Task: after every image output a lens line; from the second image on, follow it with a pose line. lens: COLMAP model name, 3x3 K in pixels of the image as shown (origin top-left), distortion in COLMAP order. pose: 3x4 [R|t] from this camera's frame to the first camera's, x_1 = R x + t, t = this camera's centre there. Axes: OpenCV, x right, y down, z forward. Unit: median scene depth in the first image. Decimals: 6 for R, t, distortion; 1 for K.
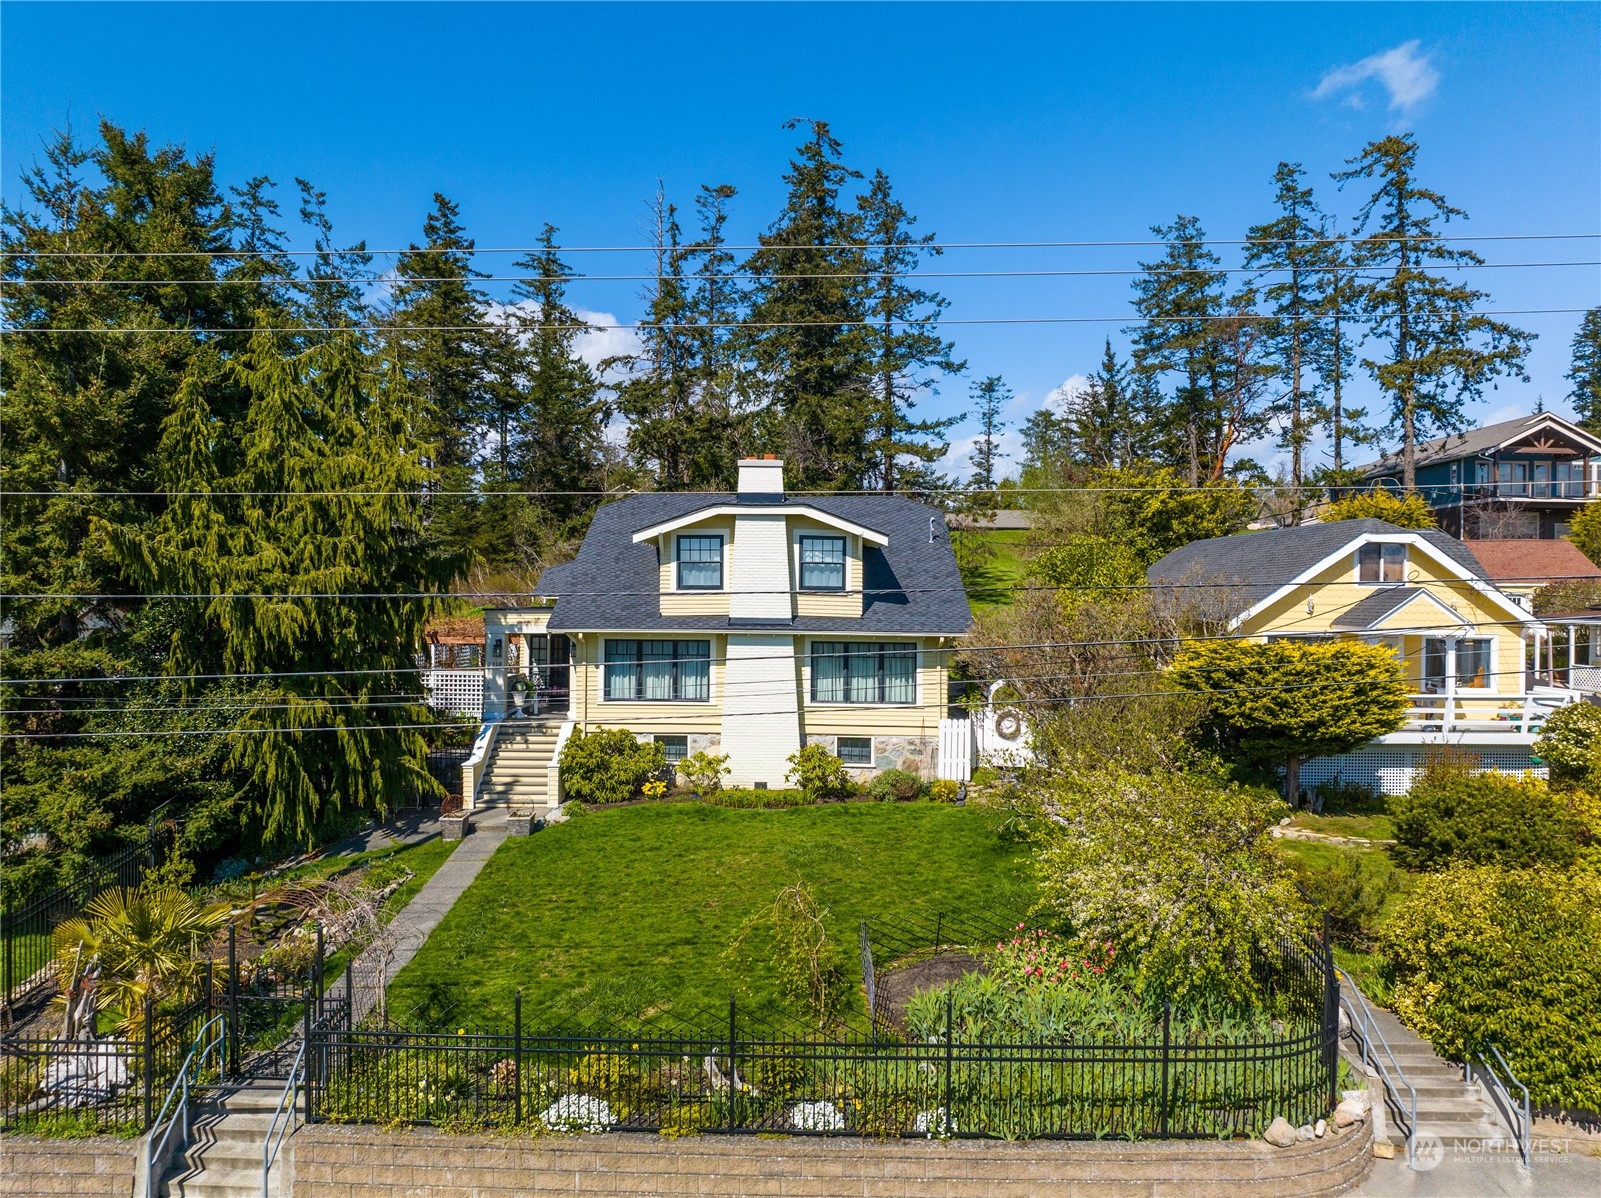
lens RADIAL K [[1117.4, 0, 800.5], [0, 1117.4, 599.0], [0, 0, 1]] dist [-0.040140, -0.000598]
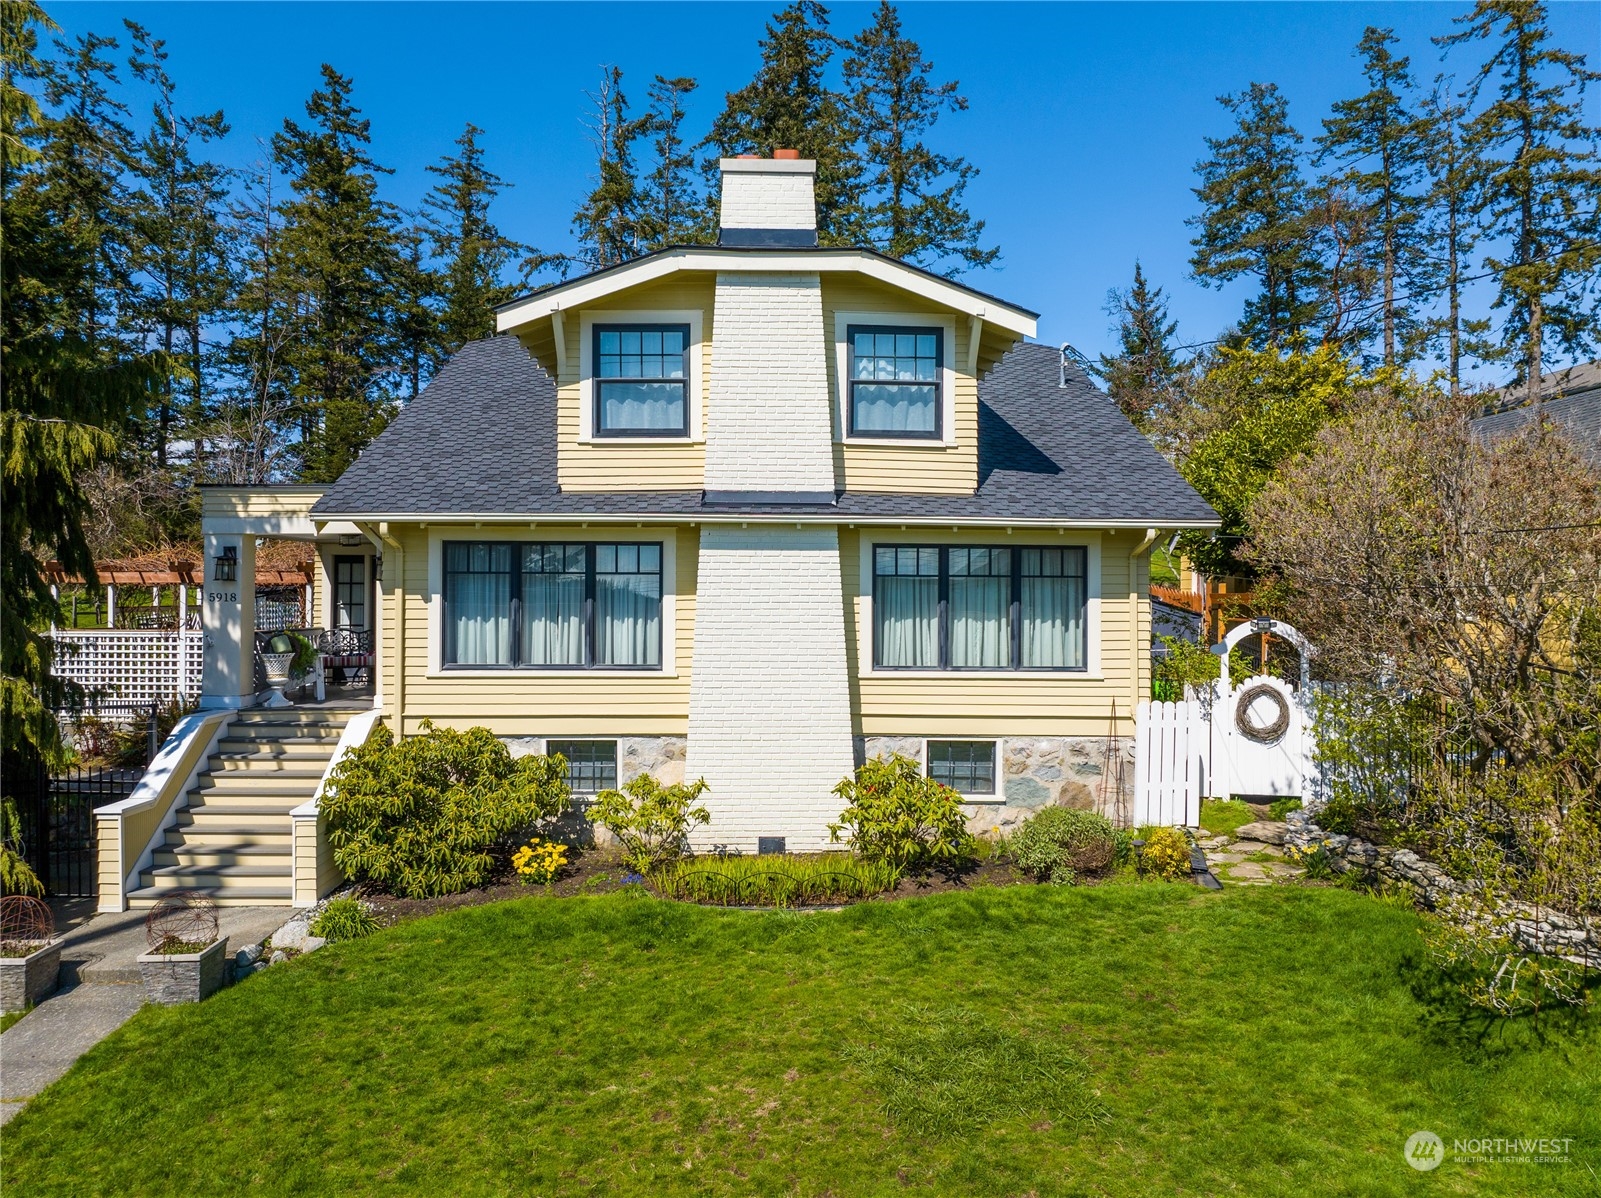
lens RADIAL K [[1123.5, 0, 805.9], [0, 1123.5, 608.6], [0, 0, 1]] dist [-0.036674, 0.008917]
pose [[0.999128, -0.005119, 0.041441, -0.039577], [0.004705, 0.999938, 0.010074, 0.060923], [-0.041490, -0.009870, 0.999090, 0.512449]]
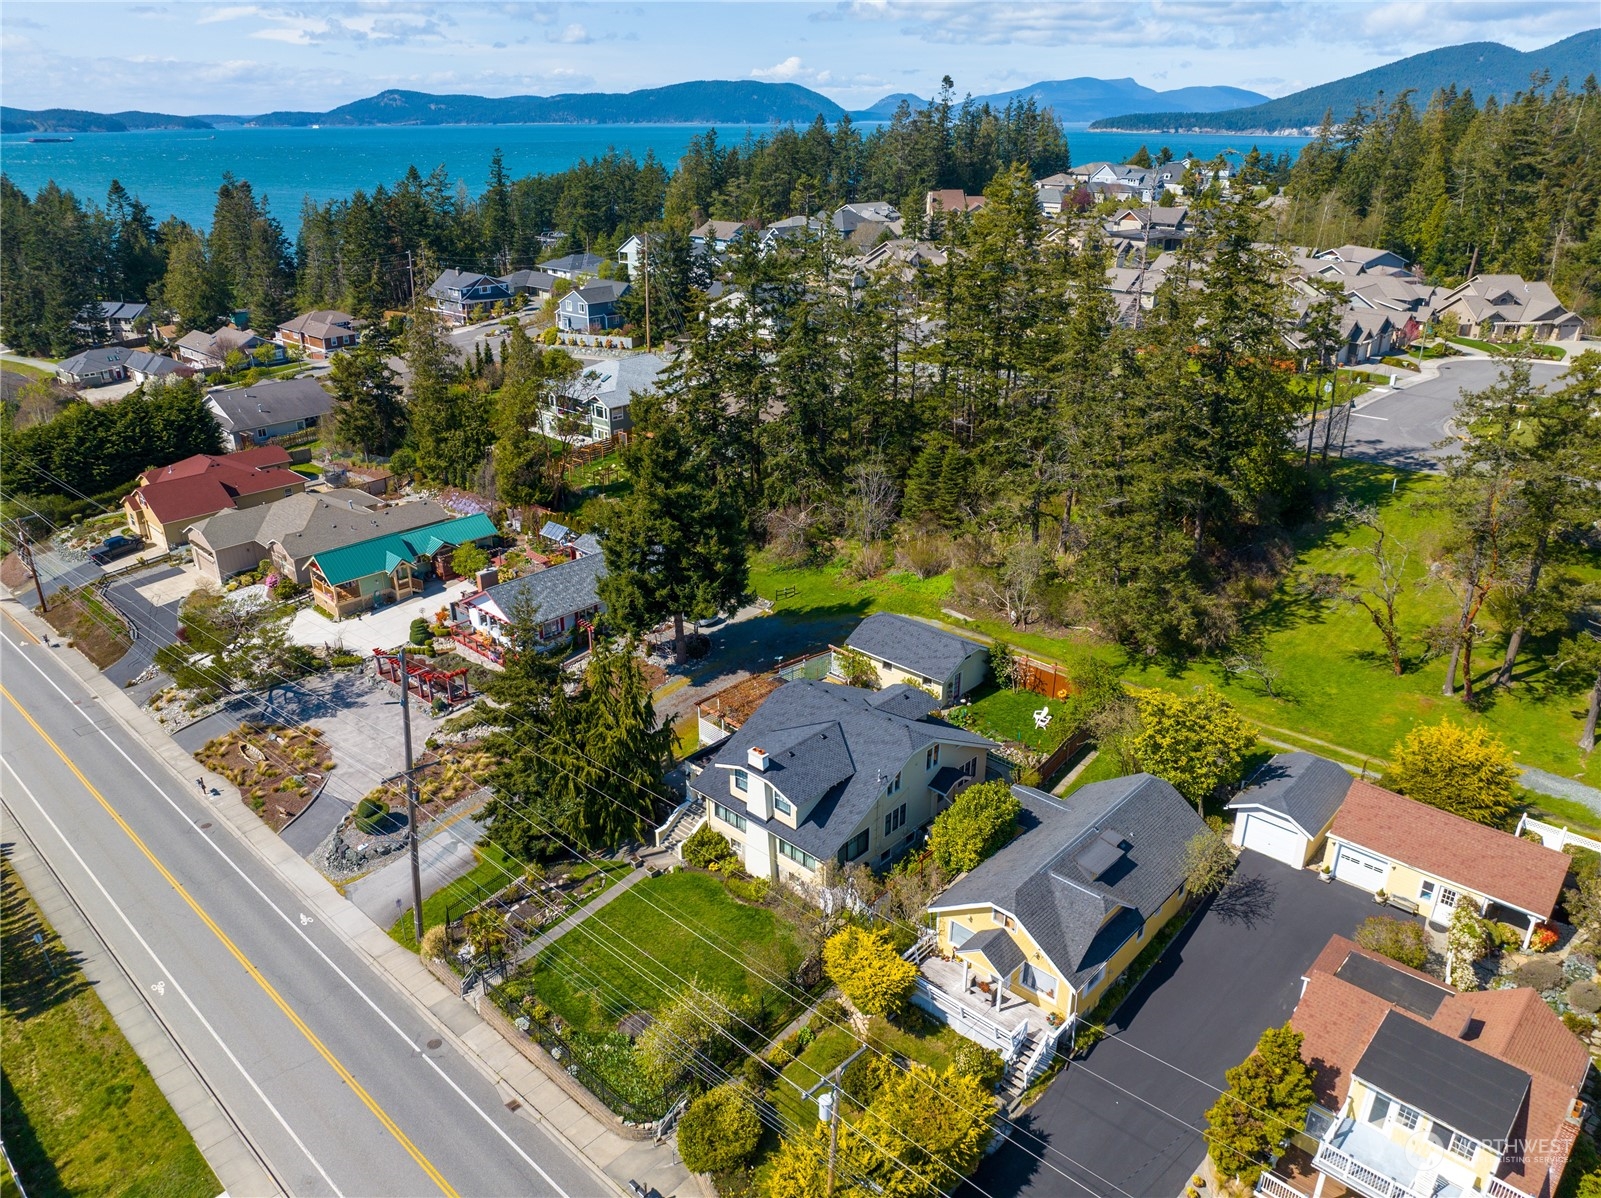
lens RADIAL K [[1123.5, 0, 805.9], [0, 1123.5, 608.6], [0, 0, 1]] dist [-0.036674, 0.008917]
pose [[0.740040, 0.250874, -0.624022, 1.277095], [0.001142, 0.927357, 0.374177, -1.154028], [0.672562, -0.277618, 0.685994, -0.324270]]
